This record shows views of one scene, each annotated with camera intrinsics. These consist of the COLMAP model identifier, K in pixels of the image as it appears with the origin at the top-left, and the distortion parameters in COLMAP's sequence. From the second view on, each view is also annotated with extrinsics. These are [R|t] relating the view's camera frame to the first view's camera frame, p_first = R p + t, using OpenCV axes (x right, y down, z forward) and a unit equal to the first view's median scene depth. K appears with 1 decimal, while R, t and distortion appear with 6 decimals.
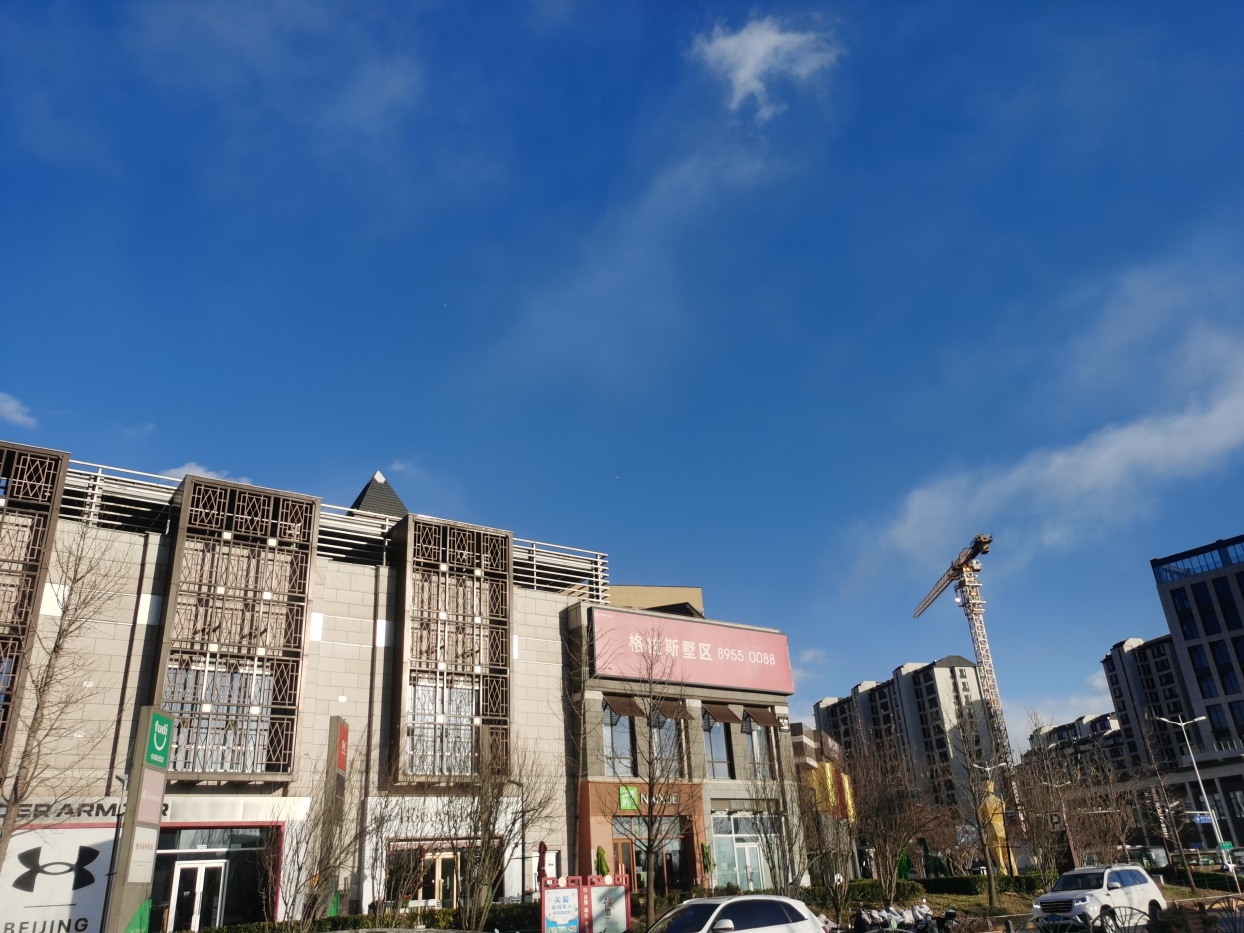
lens RADIAL K [[960.8, 0, 621.6], [0, 960.8, 464.6], [0, 0, 1]] dist [0.053675, -0.039733]
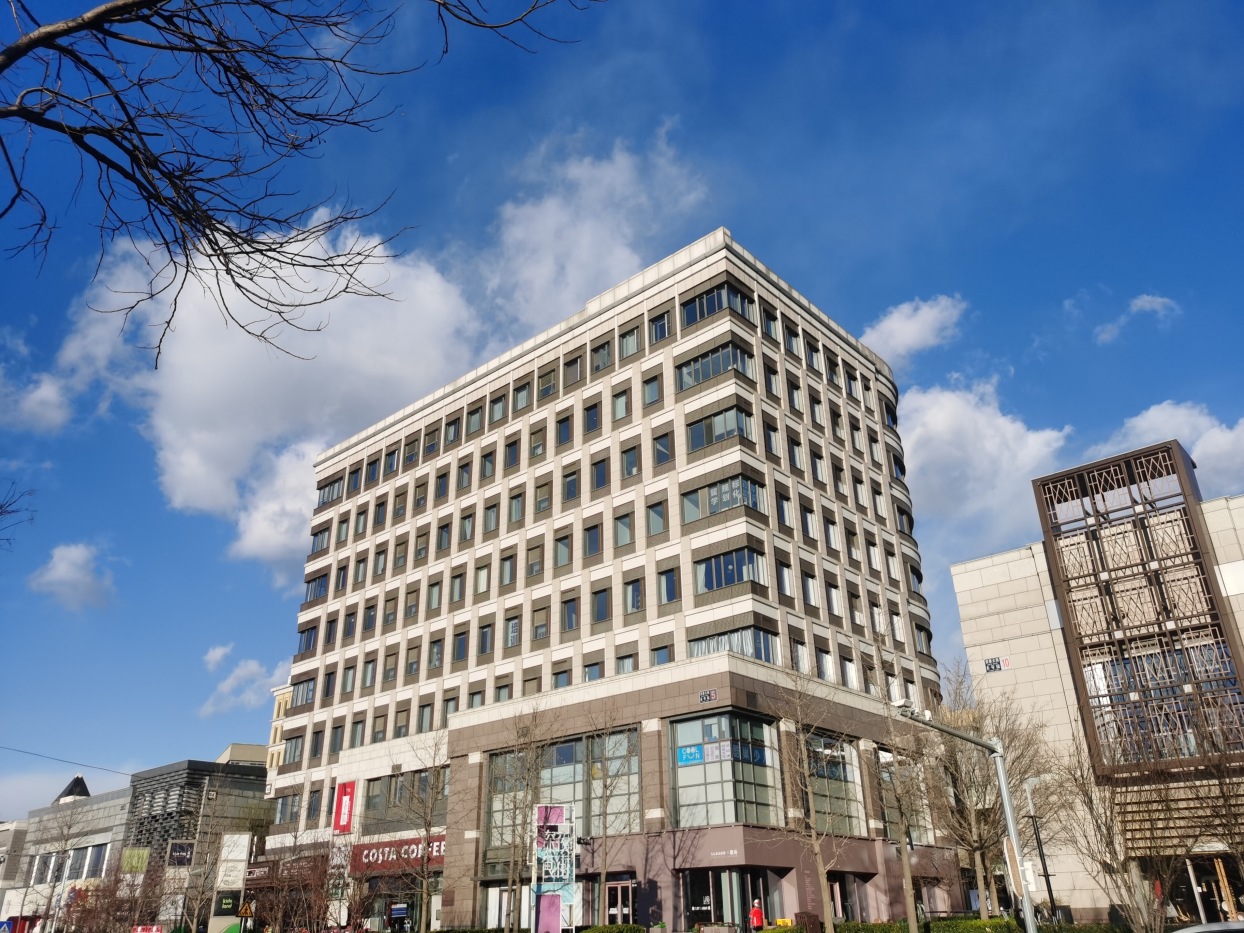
lens RADIAL K [[960.8, 0, 614.7], [0, 960.8, 468.3], [0, 0, 1]] dist [0.053675, -0.039733]
pose [[0.199689, -0.372395, -0.906337, 0.651543], [0.403911, 0.874009, -0.270120, 0.159831], [0.892738, -0.312139, 0.324944, 0.449584]]
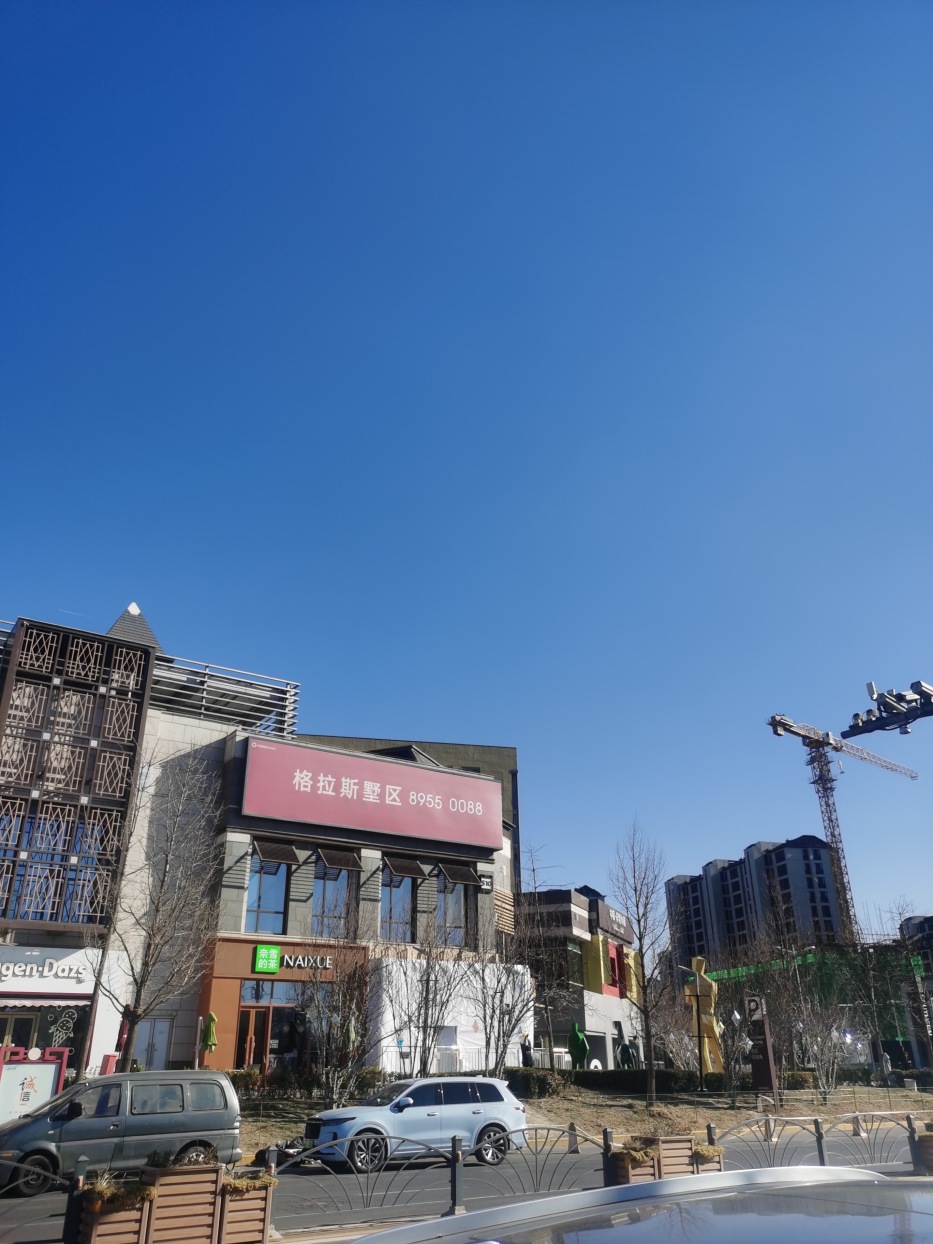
lens RADIAL K [[960.8, 0, 468.6], [0, 960.8, 618.7], [0, 0, 1]] dist [0.053675, -0.039733]
pose [[0.998493, 0.031202, -0.045148, 0.085169], [-0.031947, 0.999363, -0.015875, 0.020808], [0.044624, 0.017294, 0.998854, 0.058143]]
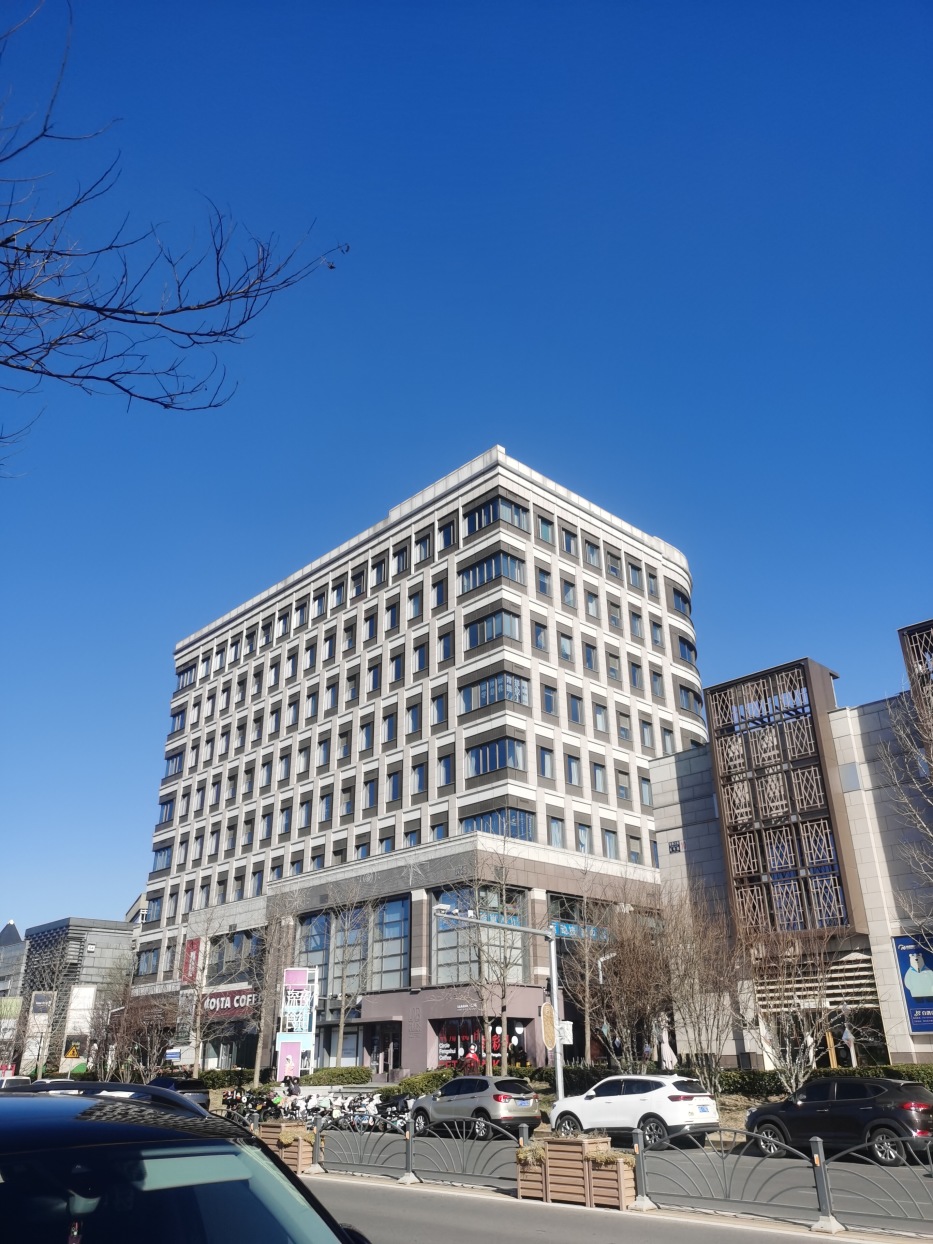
lens RADIAL K [[960.8, 0, 463.5], [0, 960.8, 619.5], [0, 0, 1]] dist [0.053675, -0.039733]
pose [[0.119855, -0.366513, -0.922661, 0.750034], [0.407441, 0.865648, -0.290939, 0.184561], [0.905332, -0.341059, 0.253084, 0.519469]]
